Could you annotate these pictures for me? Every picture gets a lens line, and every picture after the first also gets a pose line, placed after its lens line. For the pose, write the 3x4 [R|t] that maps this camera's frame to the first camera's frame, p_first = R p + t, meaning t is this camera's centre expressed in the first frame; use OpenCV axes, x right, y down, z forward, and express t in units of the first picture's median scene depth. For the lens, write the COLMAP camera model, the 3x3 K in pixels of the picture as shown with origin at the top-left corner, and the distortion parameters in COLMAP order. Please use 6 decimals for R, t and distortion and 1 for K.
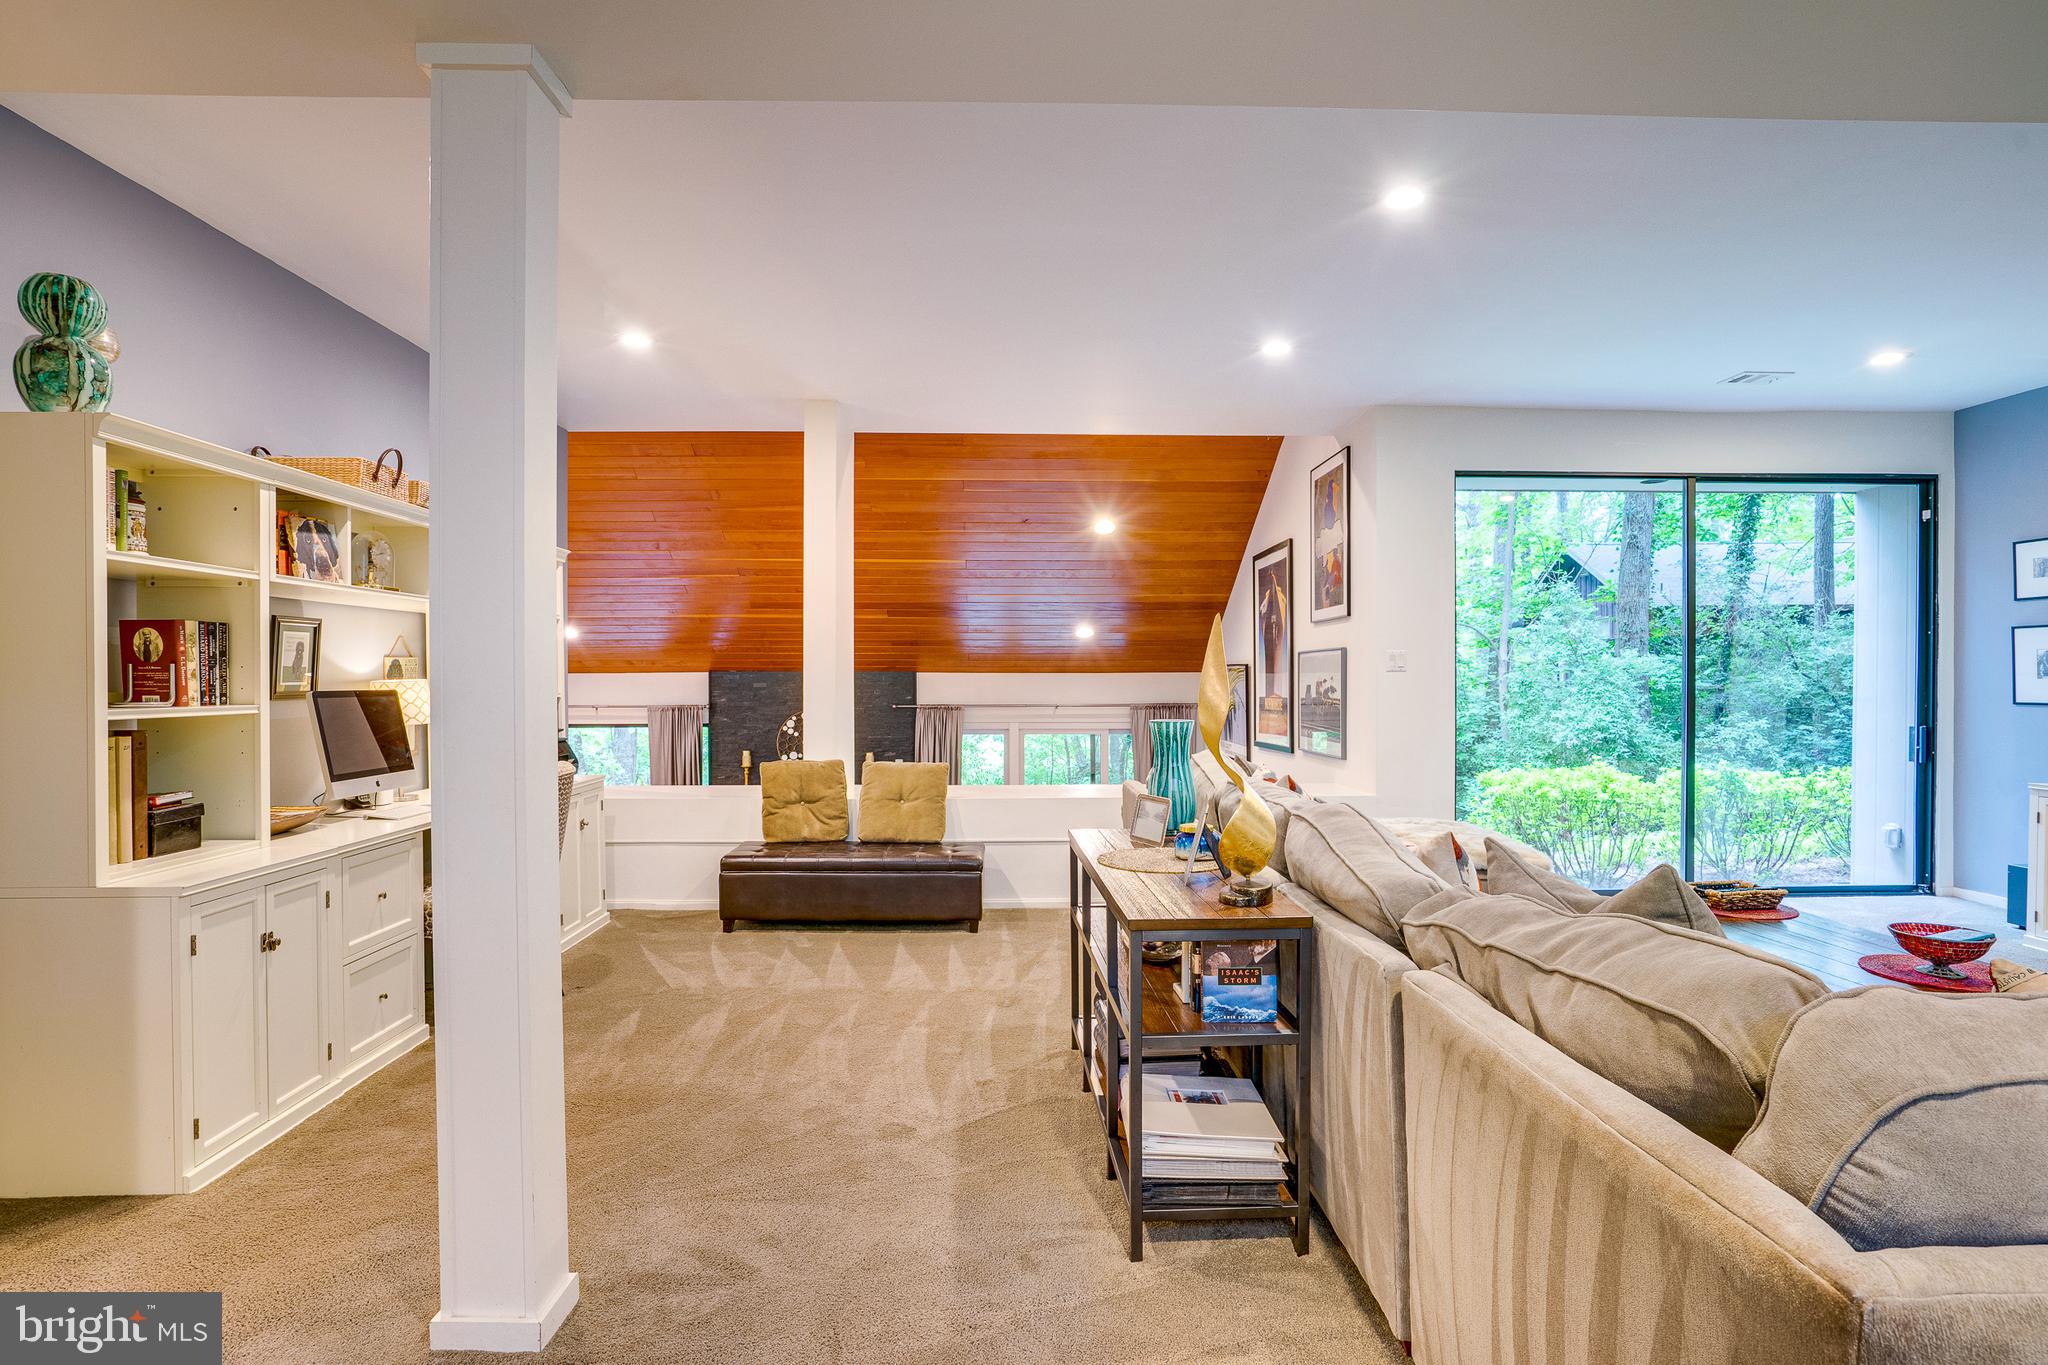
lens RADIAL K [[1016.9, 0, 1024.7], [0, 1016.9, 691.4], [0, 0, 1]] dist [-0.049559, 0.025437]
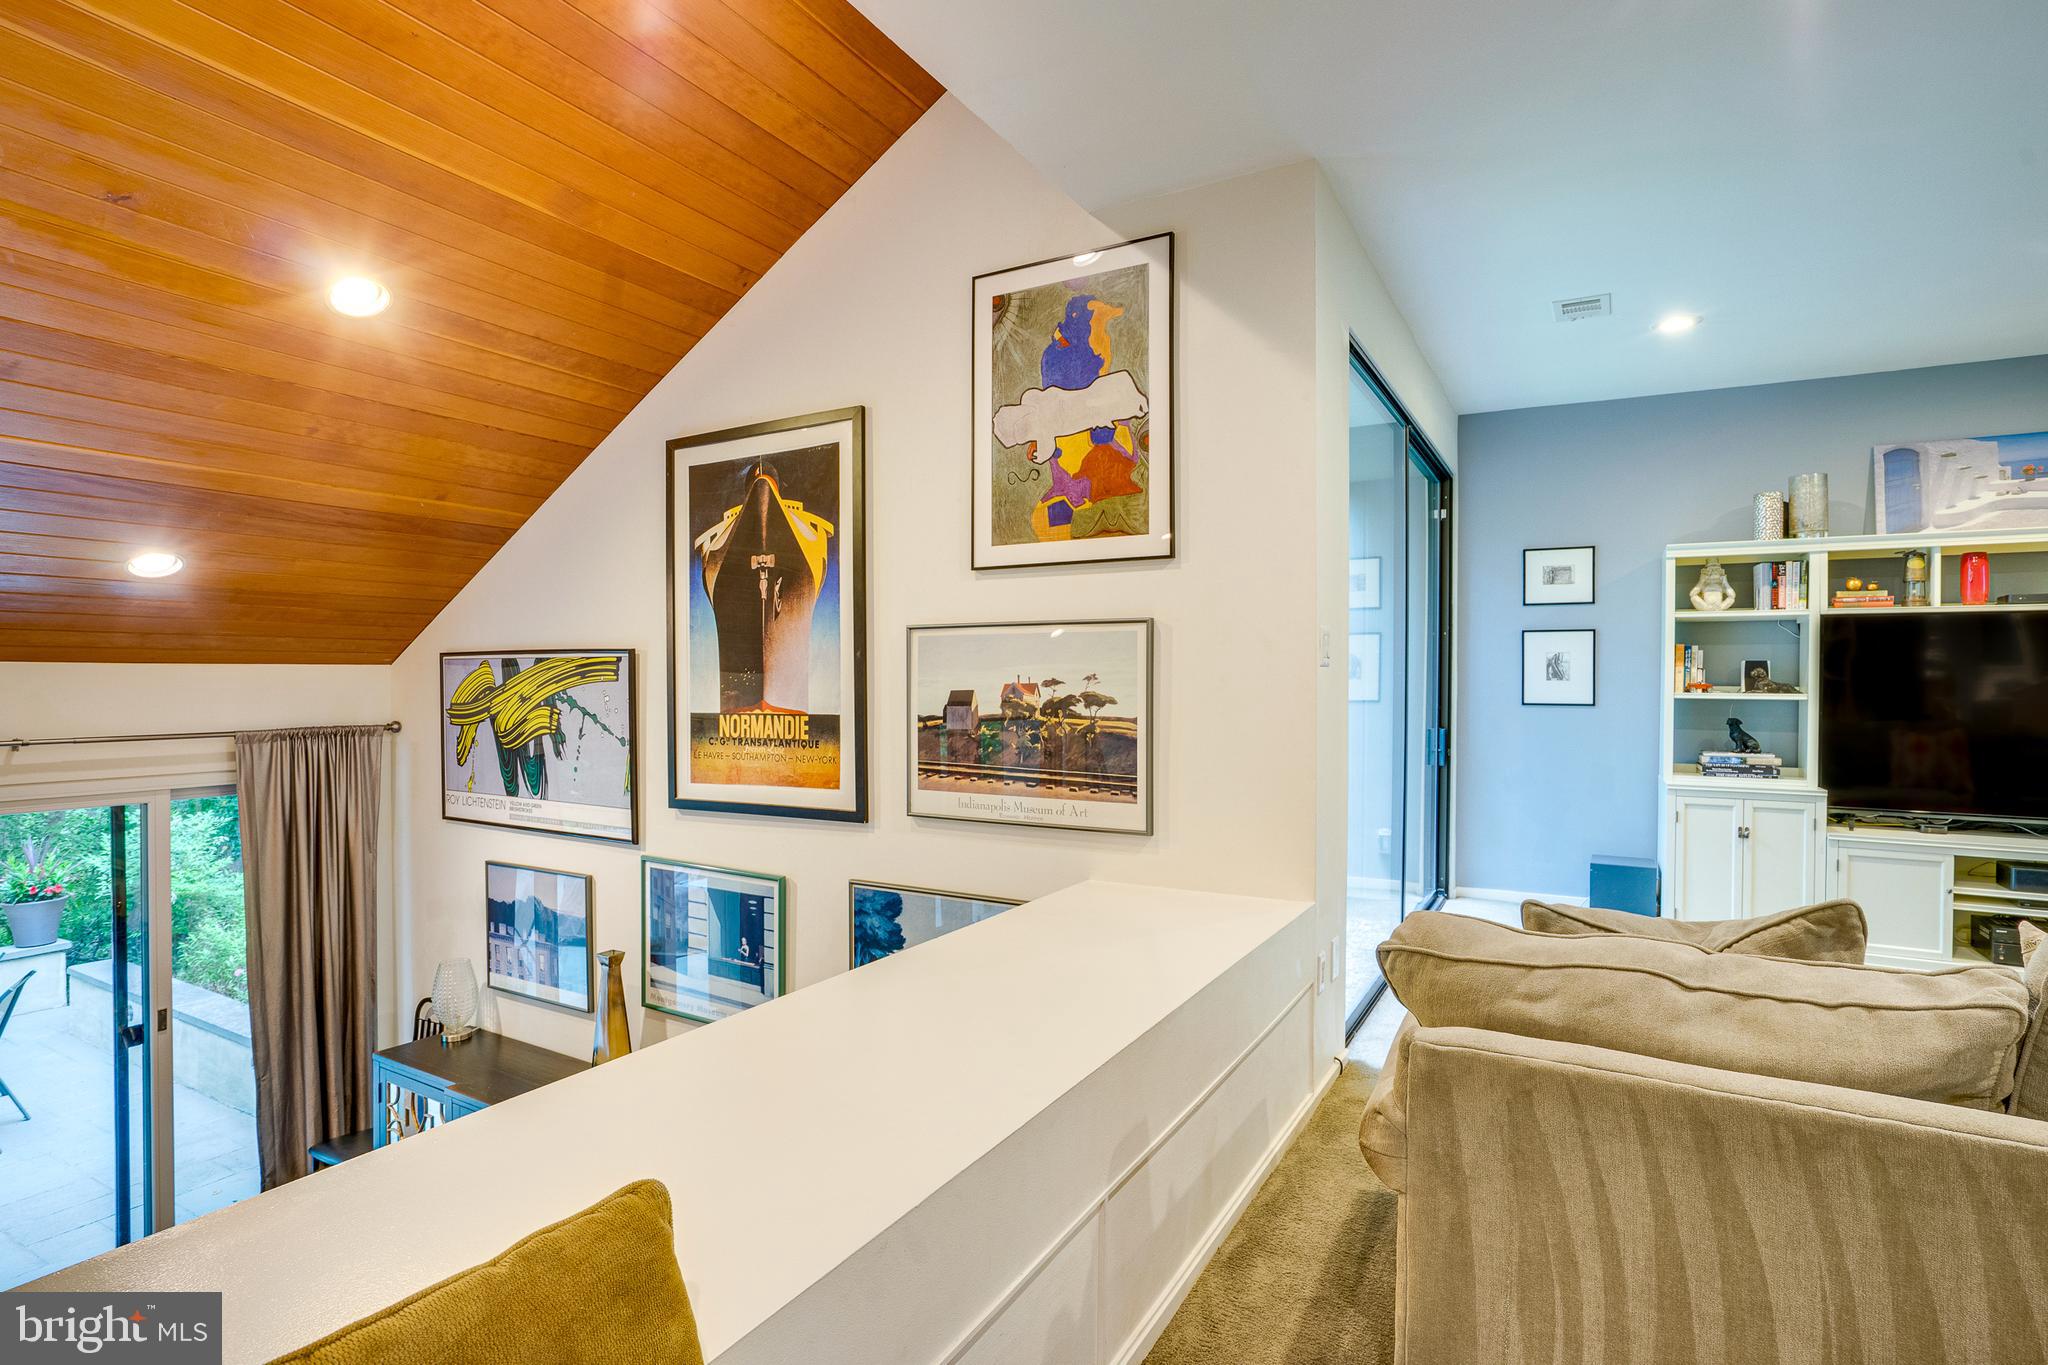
lens RADIAL K [[1016.9, 0, 1026.5], [0, 1016.9, 684.4], [0, 0, 1]] dist [-0.049559, 0.025437]
pose [[0.518877, -0.005311, 0.854832, -0.218215], [0.006187, 0.999978, 0.002457, -0.017112], [-0.854826, 0.004014, 0.518899, 1.068935]]
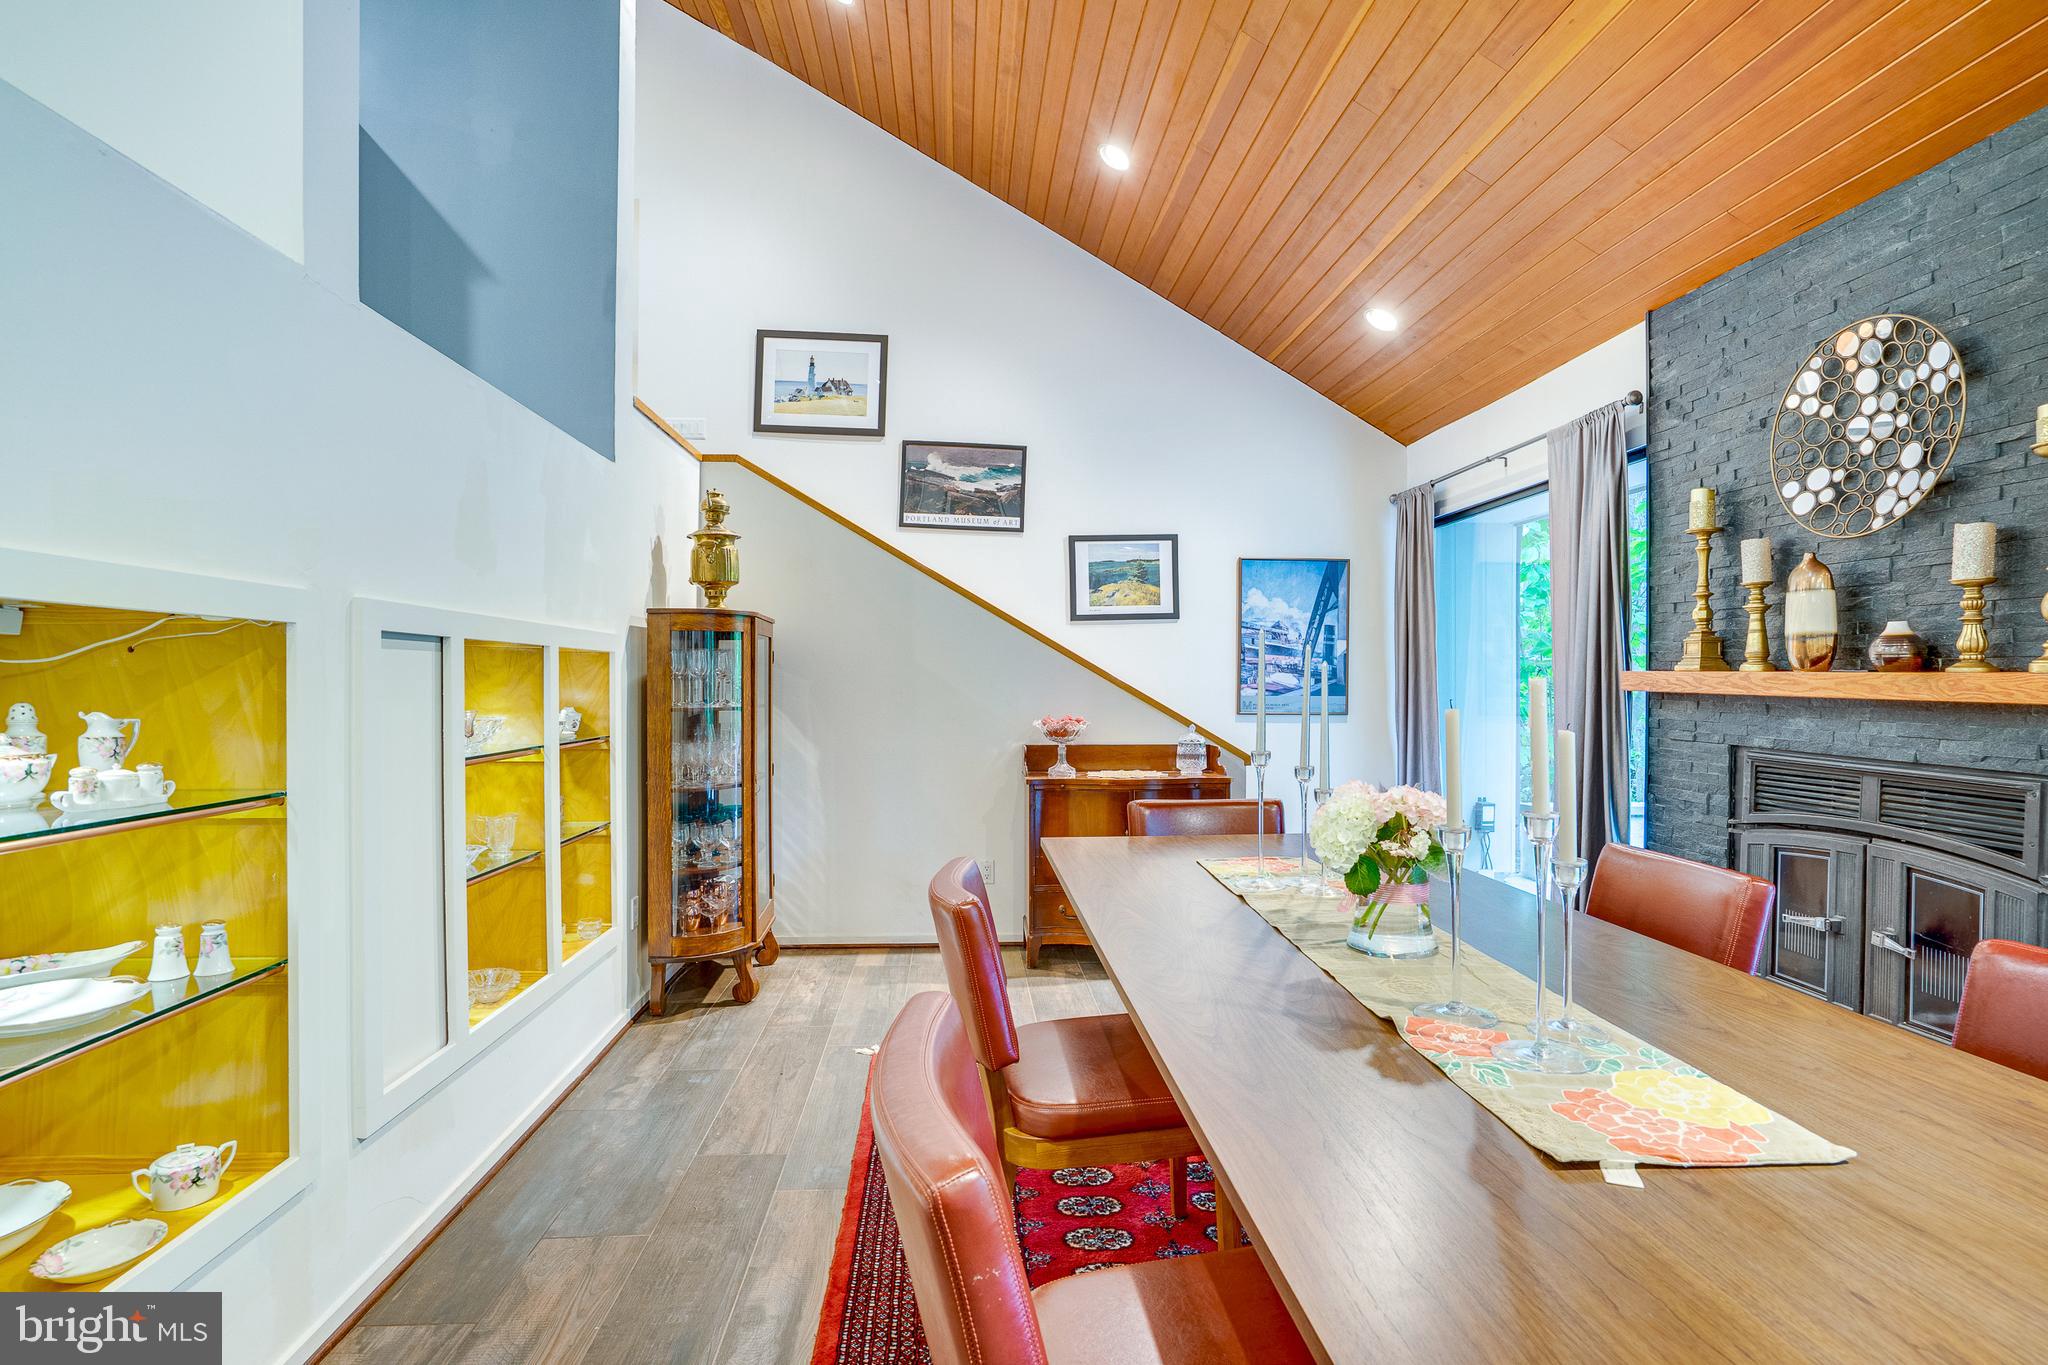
lens RADIAL K [[1016.9, 0, 1025.8], [0, 1016.9, 685.1], [0, 0, 1]] dist [-0.049559, 0.025437]
pose [[0.046425, 0.007244, -0.998896, 0.200659], [-0.009437, 0.999932, 0.006813, 0.326619], [0.998877, 0.009111, 0.046490, 1.843955]]
